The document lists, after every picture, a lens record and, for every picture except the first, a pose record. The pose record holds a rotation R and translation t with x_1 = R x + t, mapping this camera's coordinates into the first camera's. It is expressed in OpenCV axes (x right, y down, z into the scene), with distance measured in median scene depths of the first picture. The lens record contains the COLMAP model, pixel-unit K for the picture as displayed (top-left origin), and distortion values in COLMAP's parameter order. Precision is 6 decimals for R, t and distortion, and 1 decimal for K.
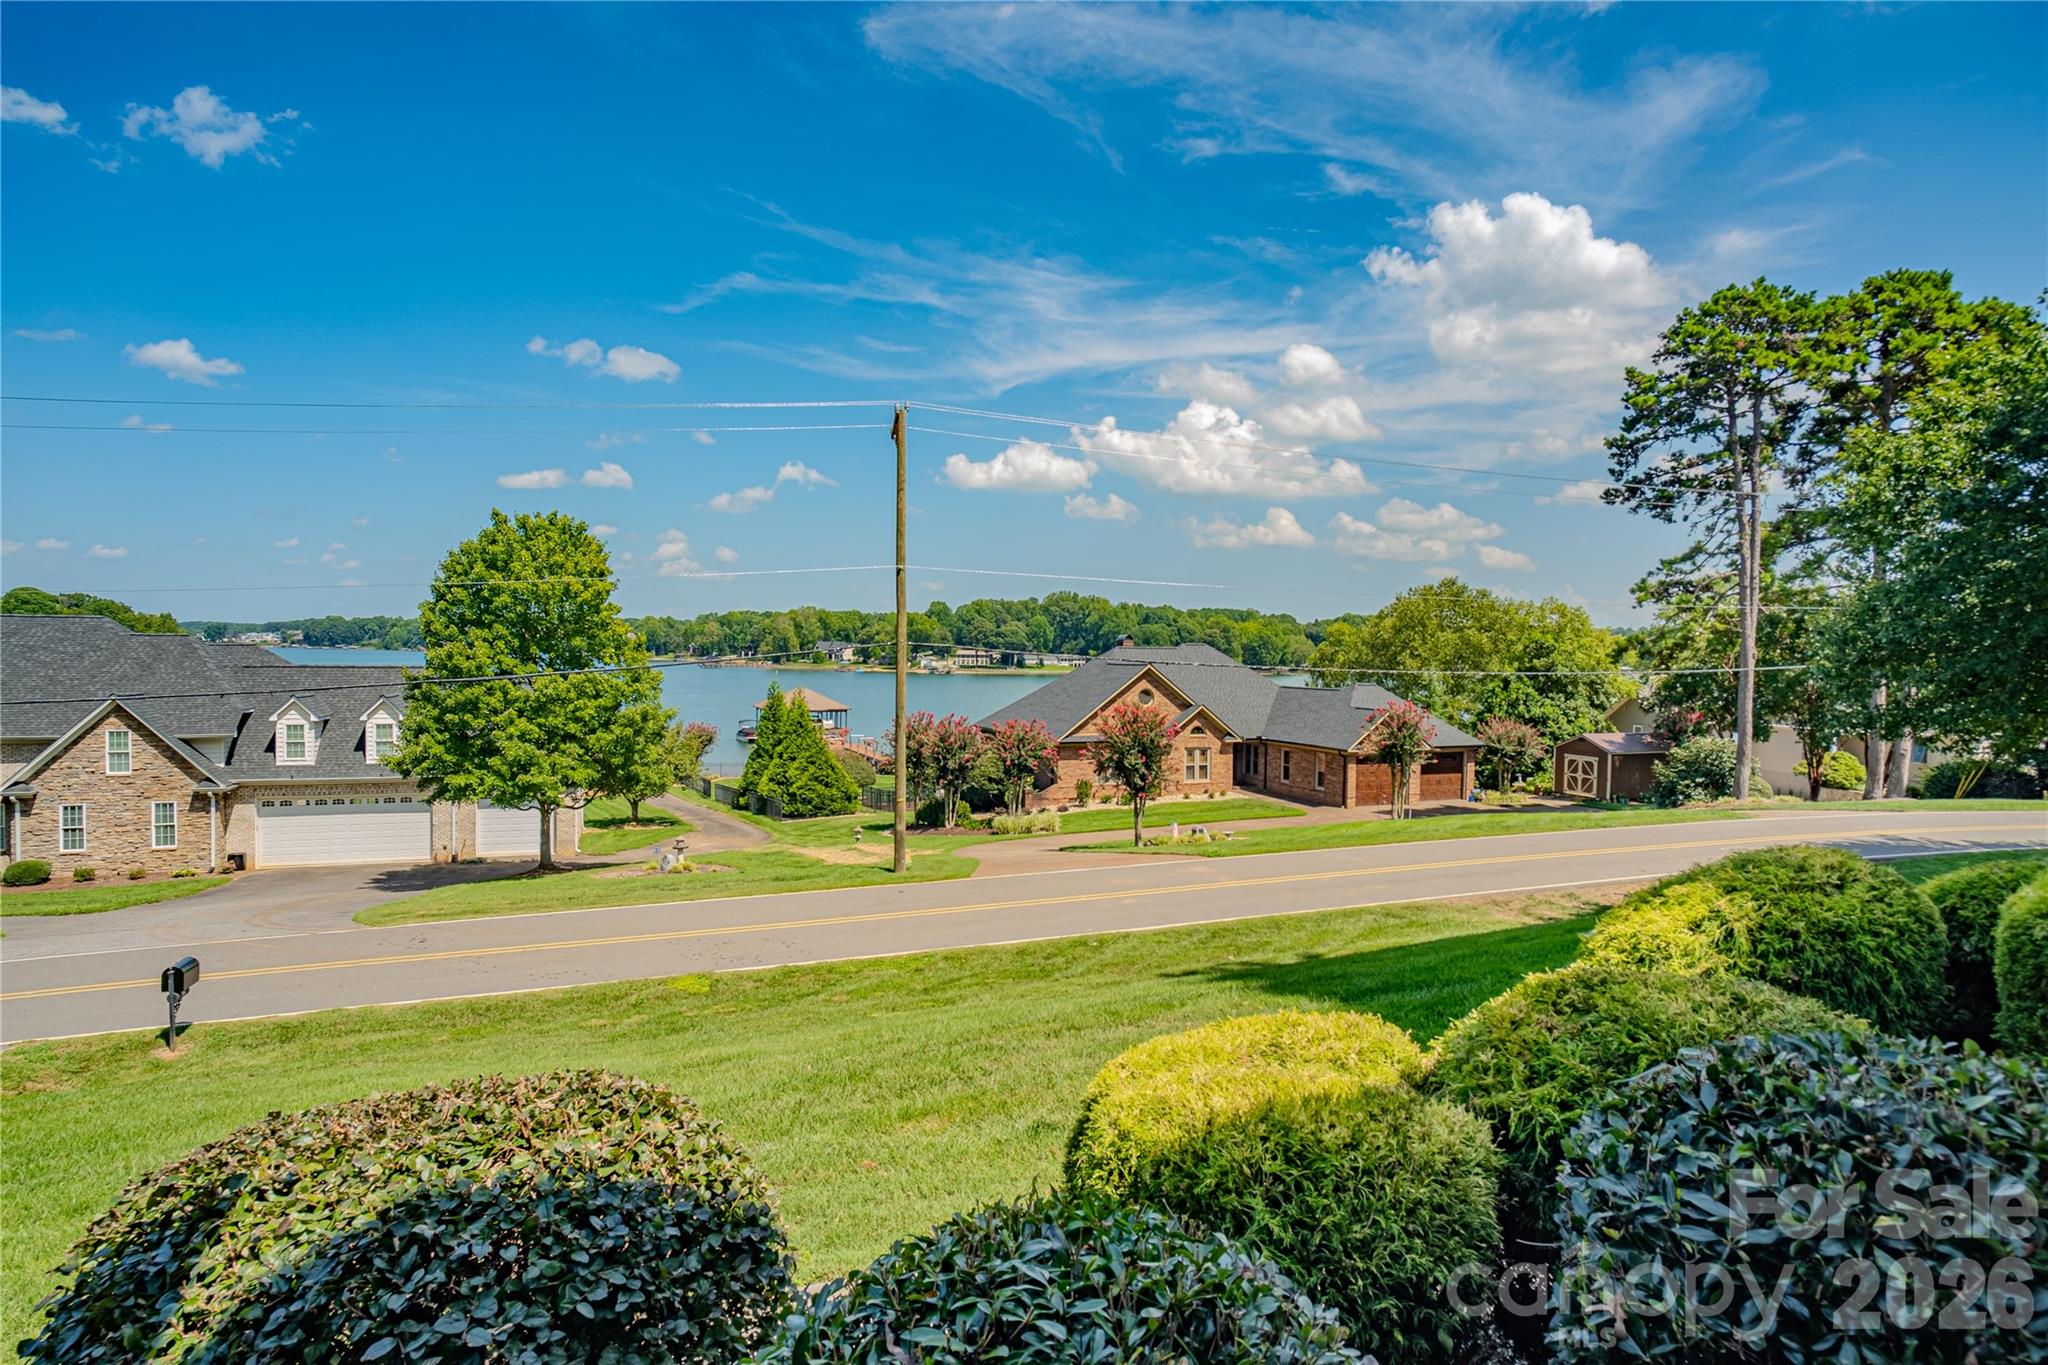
lens RADIAL K [[1110.2, 0, 1021.2], [0, 1110.2, 684.6], [0, 0, 1]] dist [-0.020249, 0.000885]
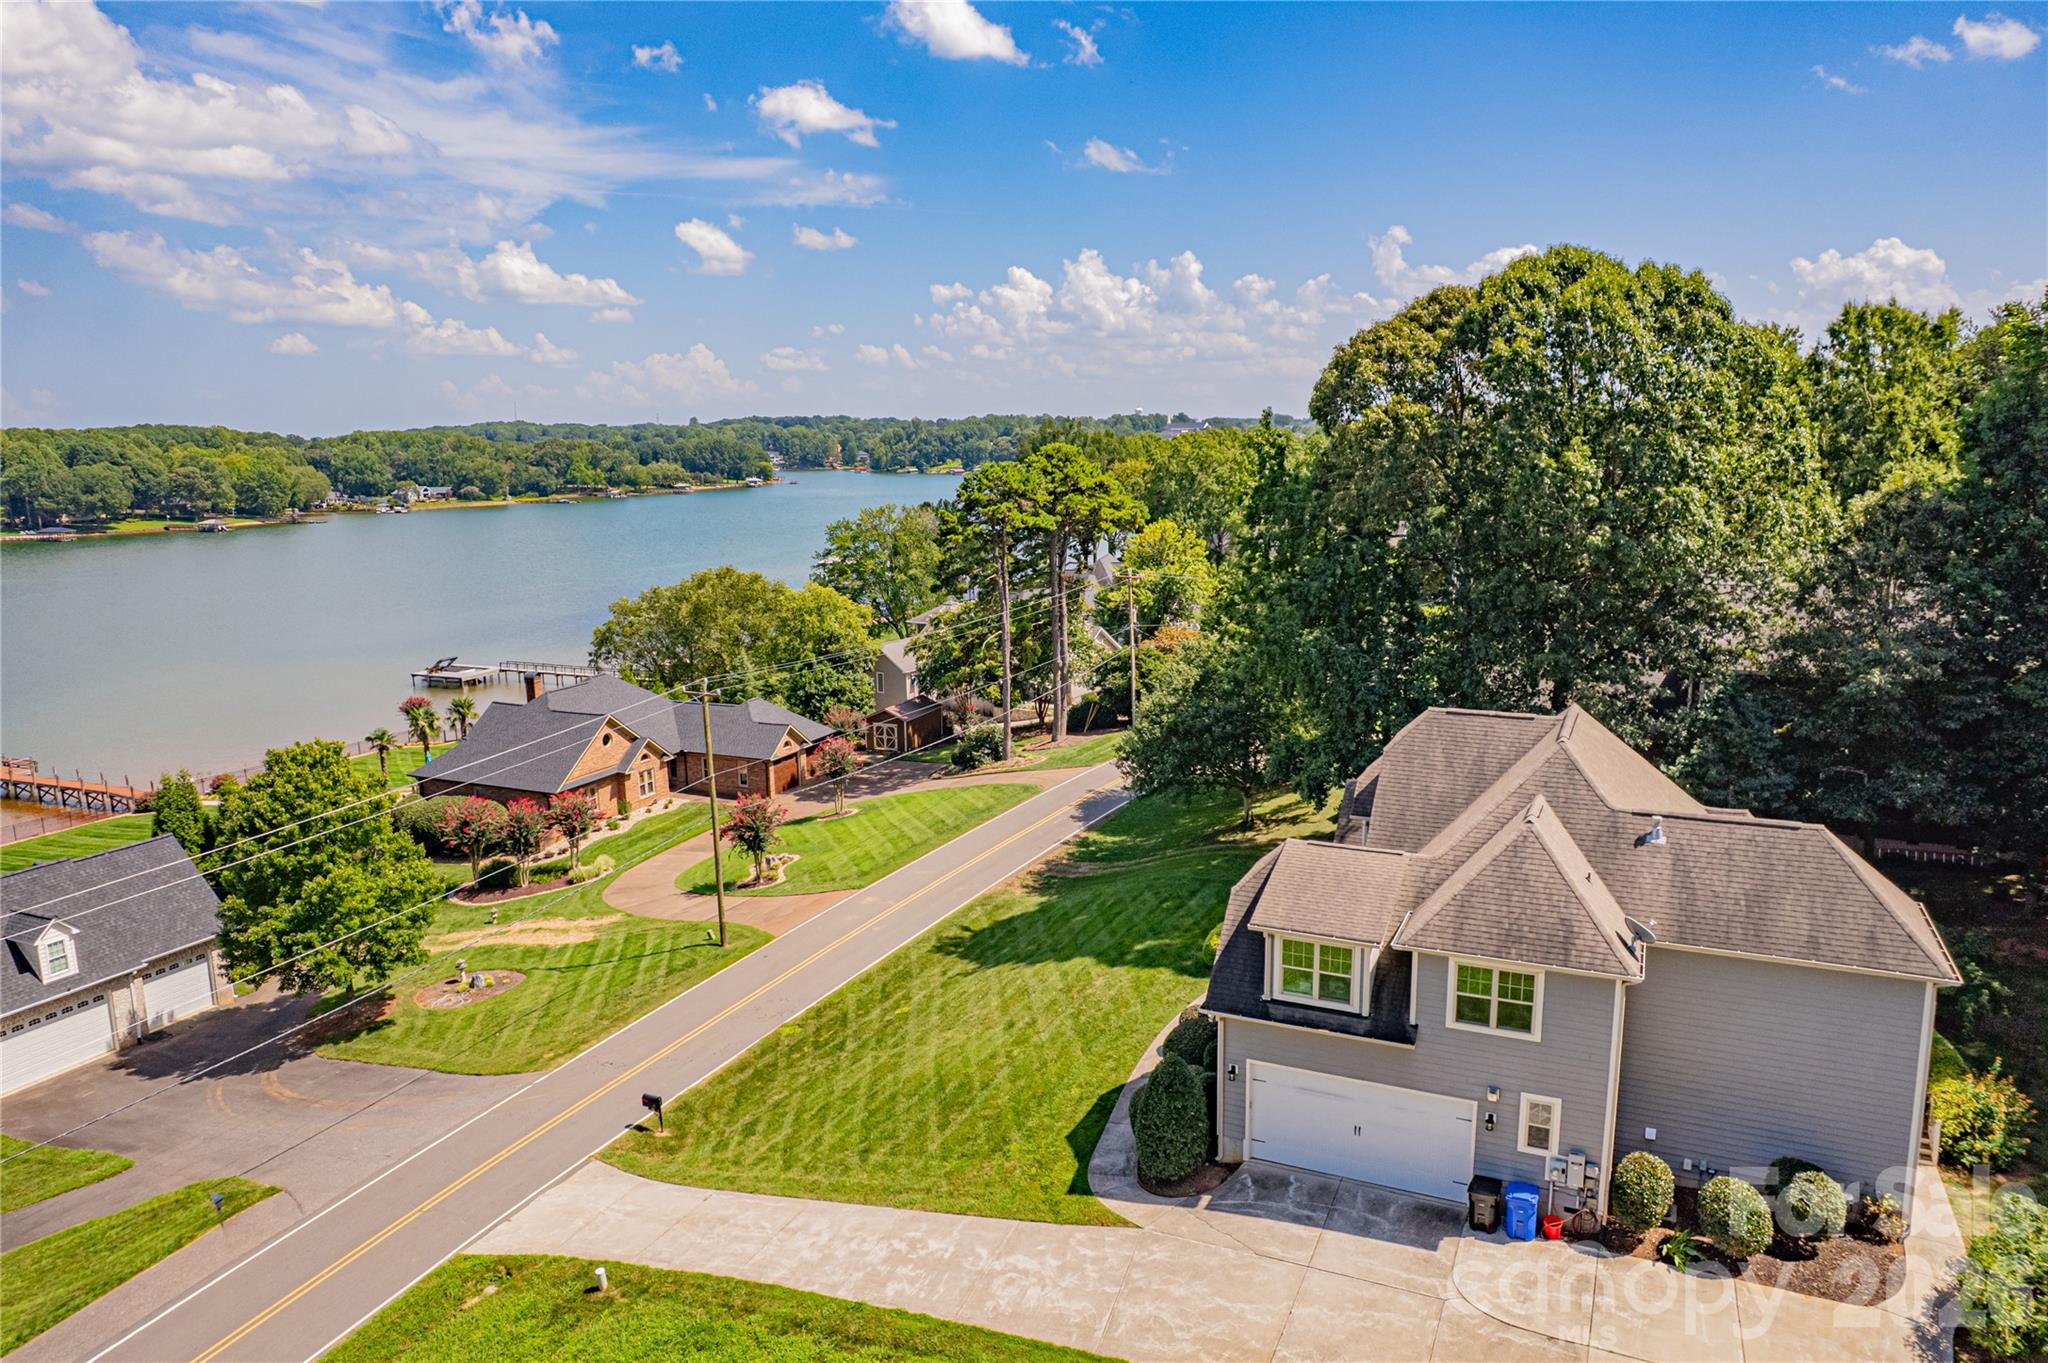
lens RADIAL K [[1328.8, 0, 1030.0], [0, 1328.8, 688.9], [0, 0, 1]] dist [-0.068442, 0.058913]
pose [[0.707746, -0.154673, 0.689327, -0.550739], [0.047623, 0.983964, 0.171889, -0.270143], [-0.704860, -0.088827, 0.703763, -0.354843]]
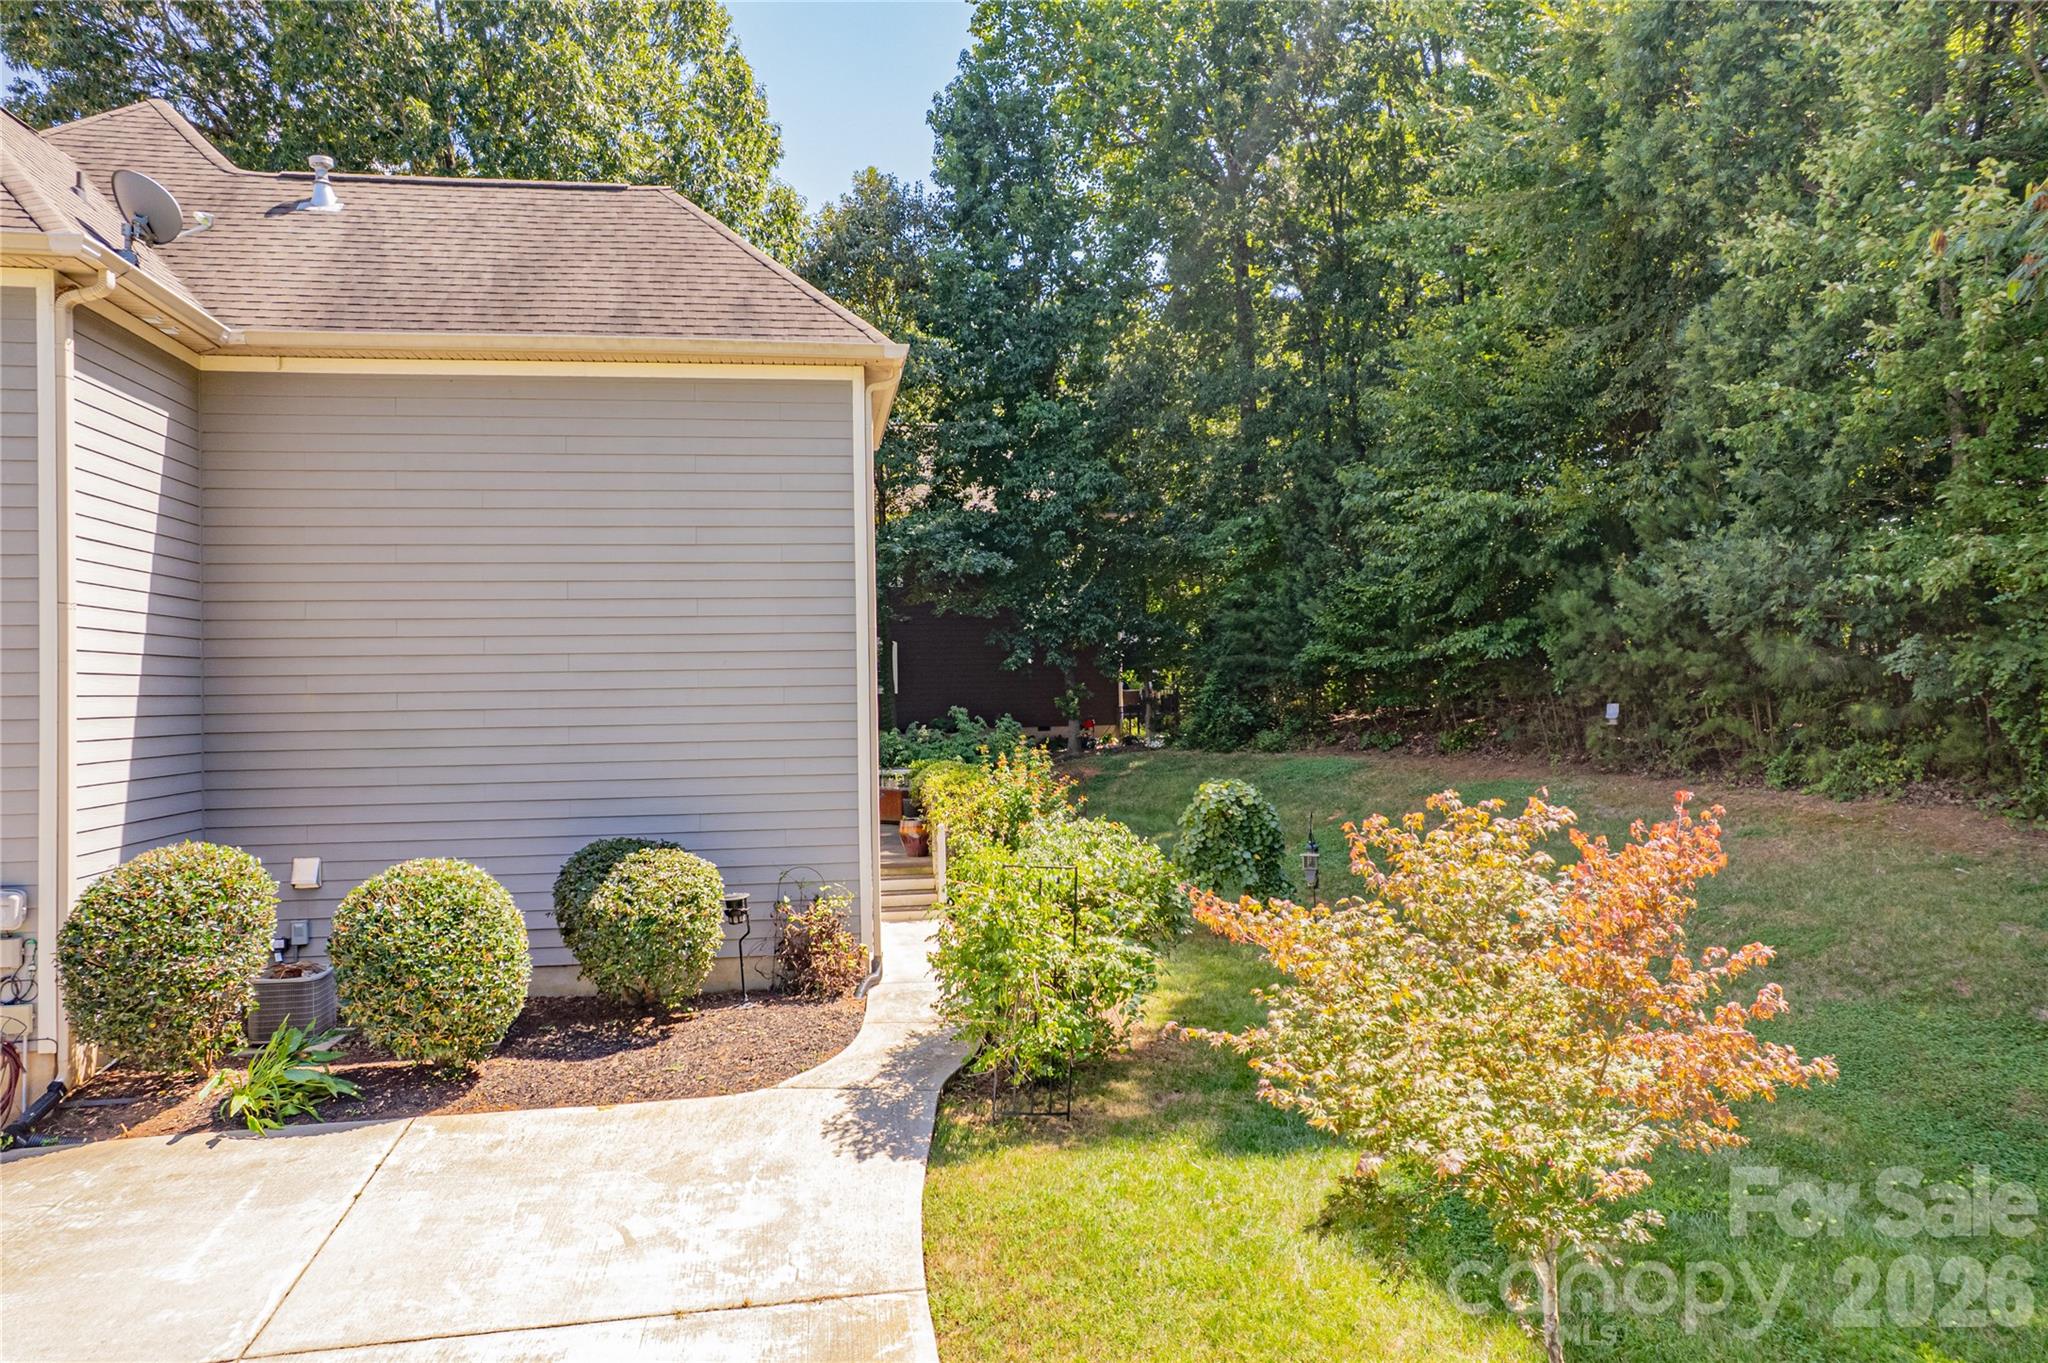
lens RADIAL K [[1328.8, 0, 1026.7], [0, 1328.8, 685.3], [0, 0, 1]] dist [-0.068442, 0.058913]
pose [[0.170074, 0.003434, 0.985425, -0.209200], [0.048014, 0.998777, -0.011768, -0.003176], [-0.984261, 0.049316, 0.169702, -0.323236]]
